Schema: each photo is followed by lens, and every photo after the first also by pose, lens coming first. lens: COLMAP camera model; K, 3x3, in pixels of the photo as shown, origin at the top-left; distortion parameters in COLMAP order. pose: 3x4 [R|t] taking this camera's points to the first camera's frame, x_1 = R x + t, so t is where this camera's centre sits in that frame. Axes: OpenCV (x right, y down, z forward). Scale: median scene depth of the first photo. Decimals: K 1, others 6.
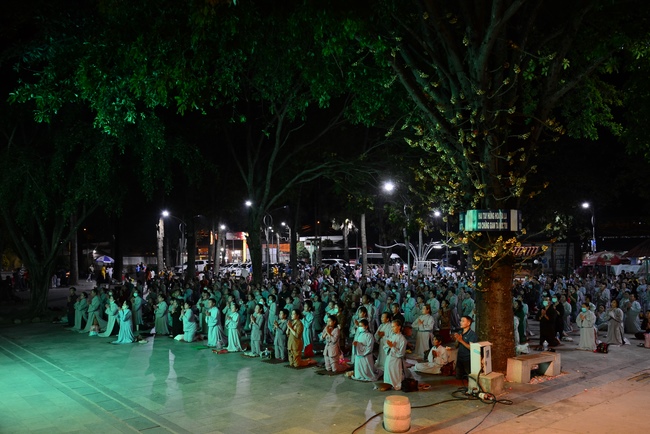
lens RADIAL K [[559.3, 0, 324.8], [0, 559.3, 214.7], [0, 0, 1]] dist [-0.078005, 0.019829]
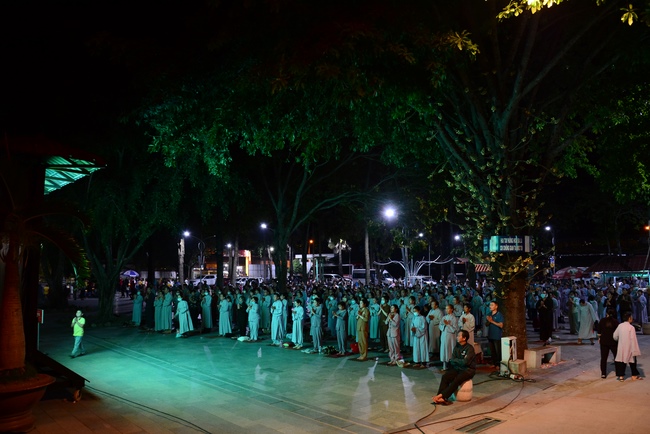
lens RADIAL K [[497.2, 0, 328.8], [0, 497.2, 217.4], [0, 0, 1]] dist [-0.151431, 0.103135]
pose [[0.999578, 0.004862, 0.028632, -0.156932], [-0.003855, 0.999376, -0.035109, -0.010362], [-0.028785, 0.034984, 0.998973, -0.130374]]
